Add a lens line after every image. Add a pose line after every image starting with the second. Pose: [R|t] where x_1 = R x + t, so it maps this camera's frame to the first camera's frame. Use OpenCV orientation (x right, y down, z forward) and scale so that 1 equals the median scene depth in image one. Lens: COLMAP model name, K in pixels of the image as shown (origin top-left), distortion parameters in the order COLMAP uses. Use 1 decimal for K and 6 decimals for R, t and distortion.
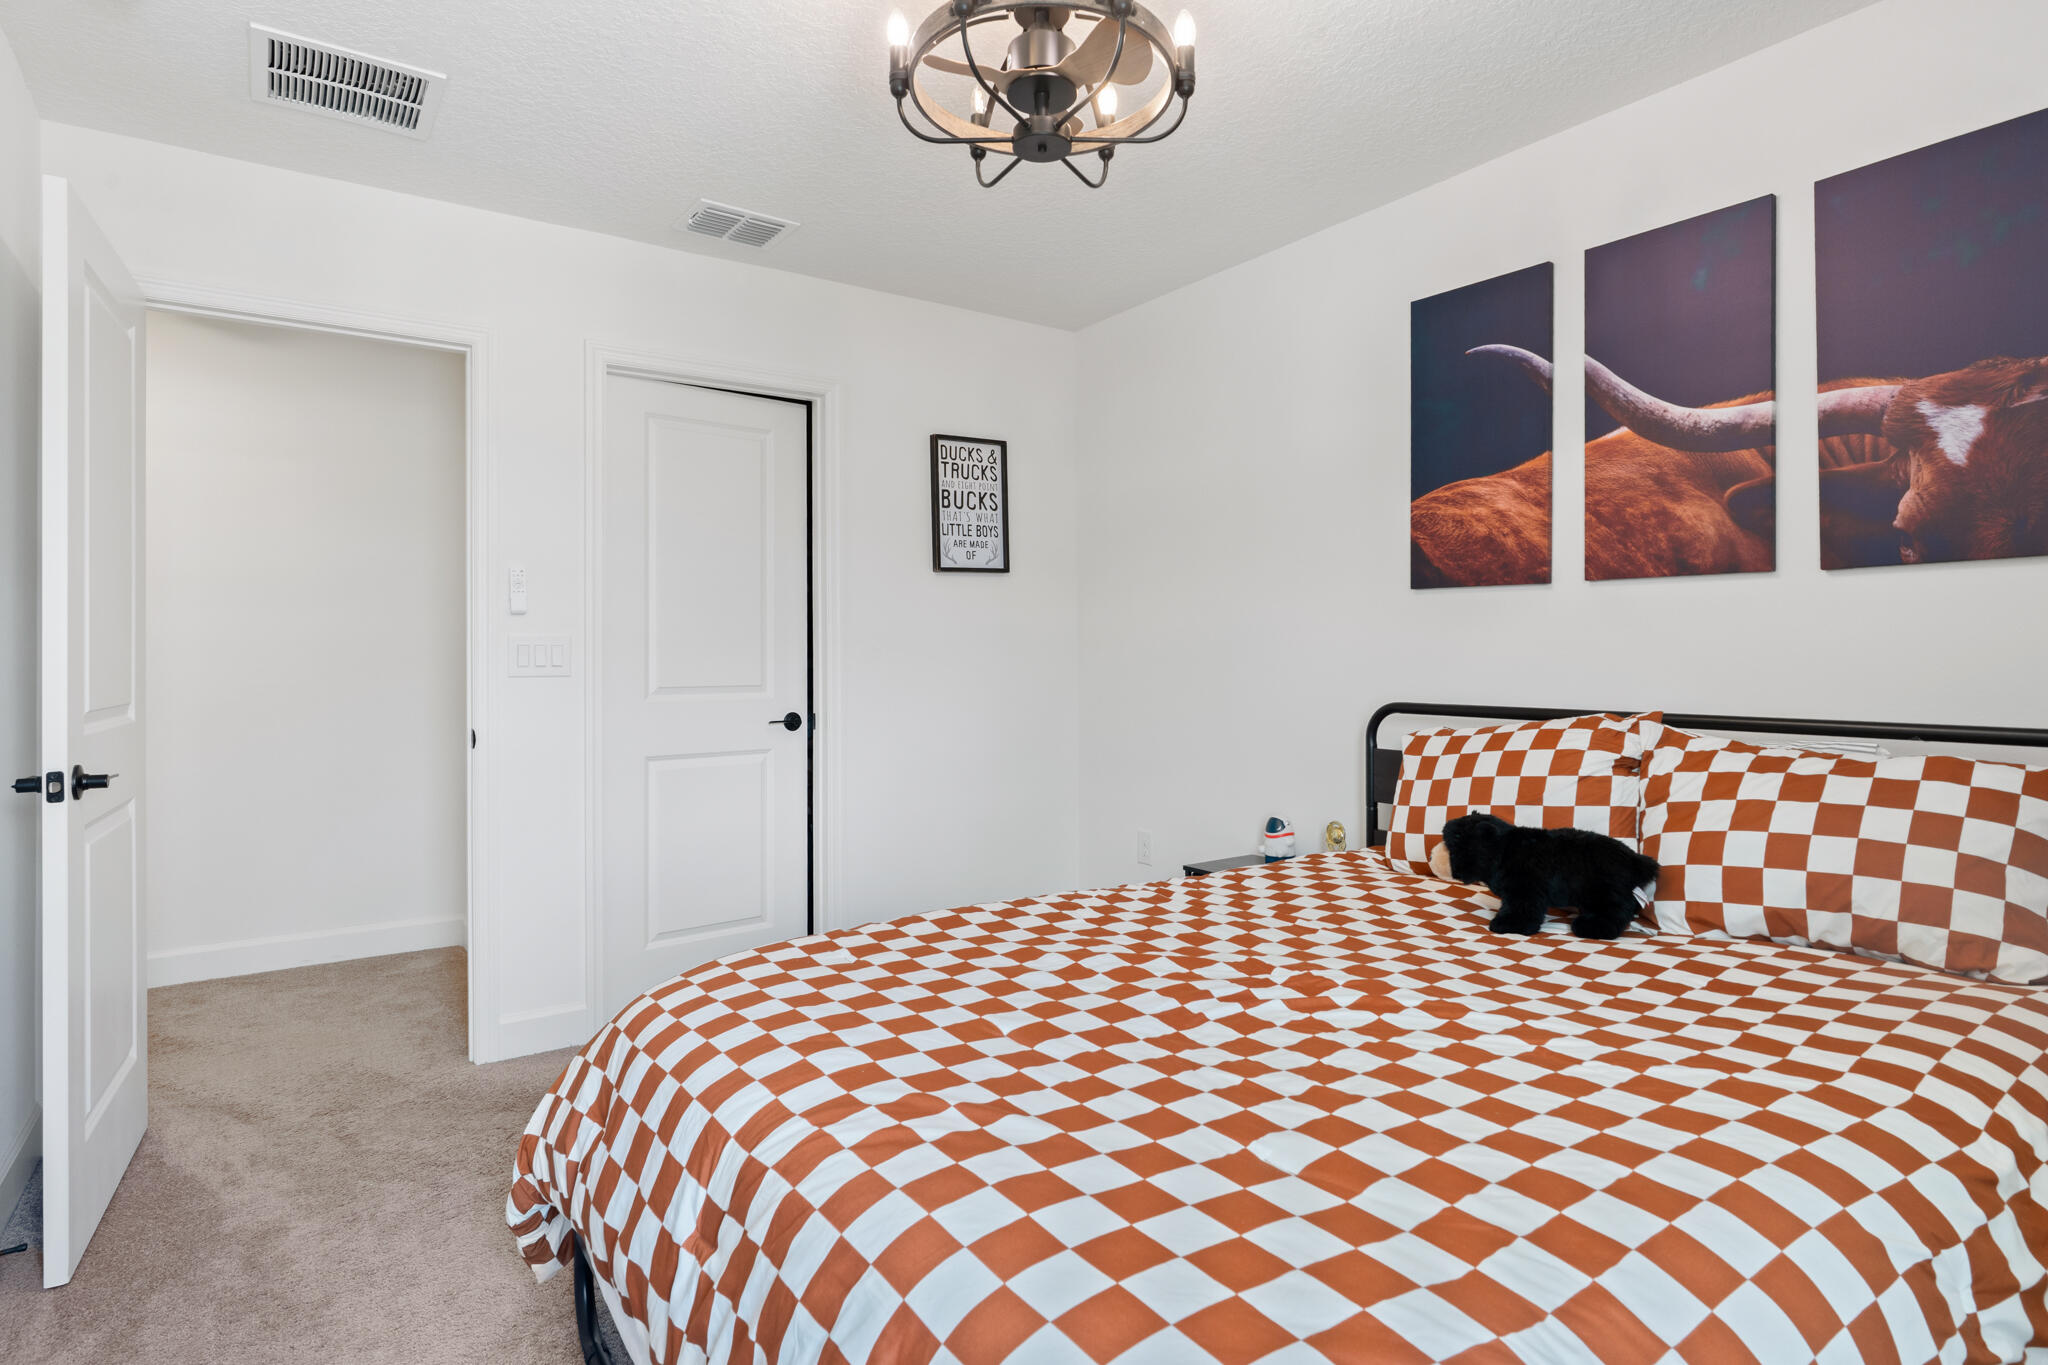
lens RADIAL K [[1134.0, 0, 1024.0], [0, 1134.0, 682.5], [0, 0, 1]] dist [0.000177, 0.000410]
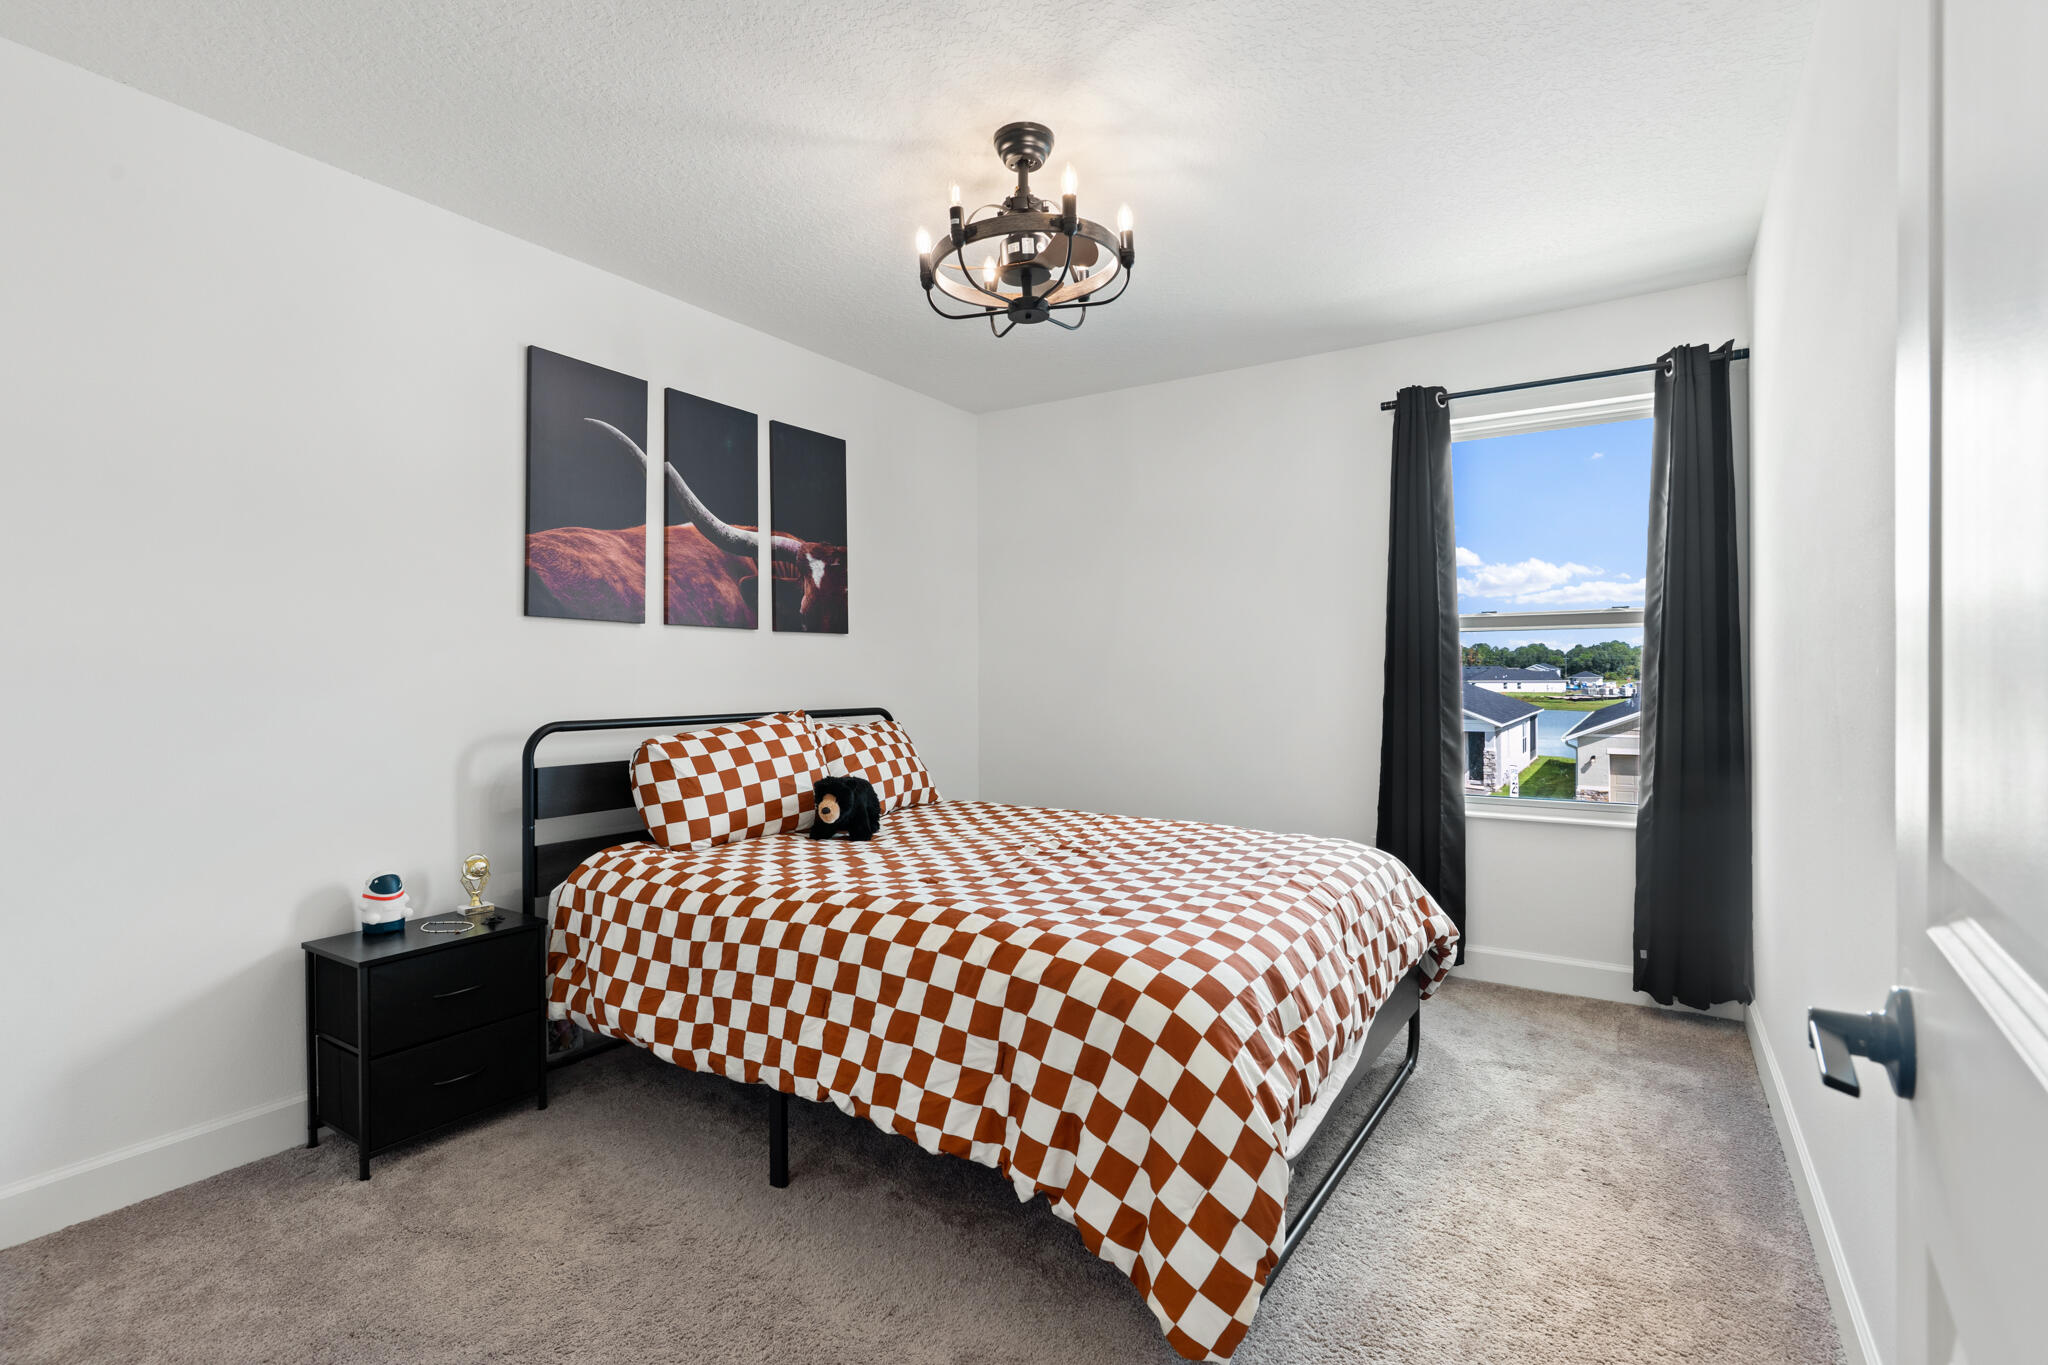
lens RADIAL K [[981.4, 0, 1024.0], [0, 981.4, 682.5], [0, 0, 1]] dist [-0.000076, -0.000006]
pose [[-0.381371, -0.004510, 0.924411, -0.786762], [0.018540, 0.999750, 0.012526, -0.025721], [-0.924236, 0.021916, -0.381192, 1.061589]]
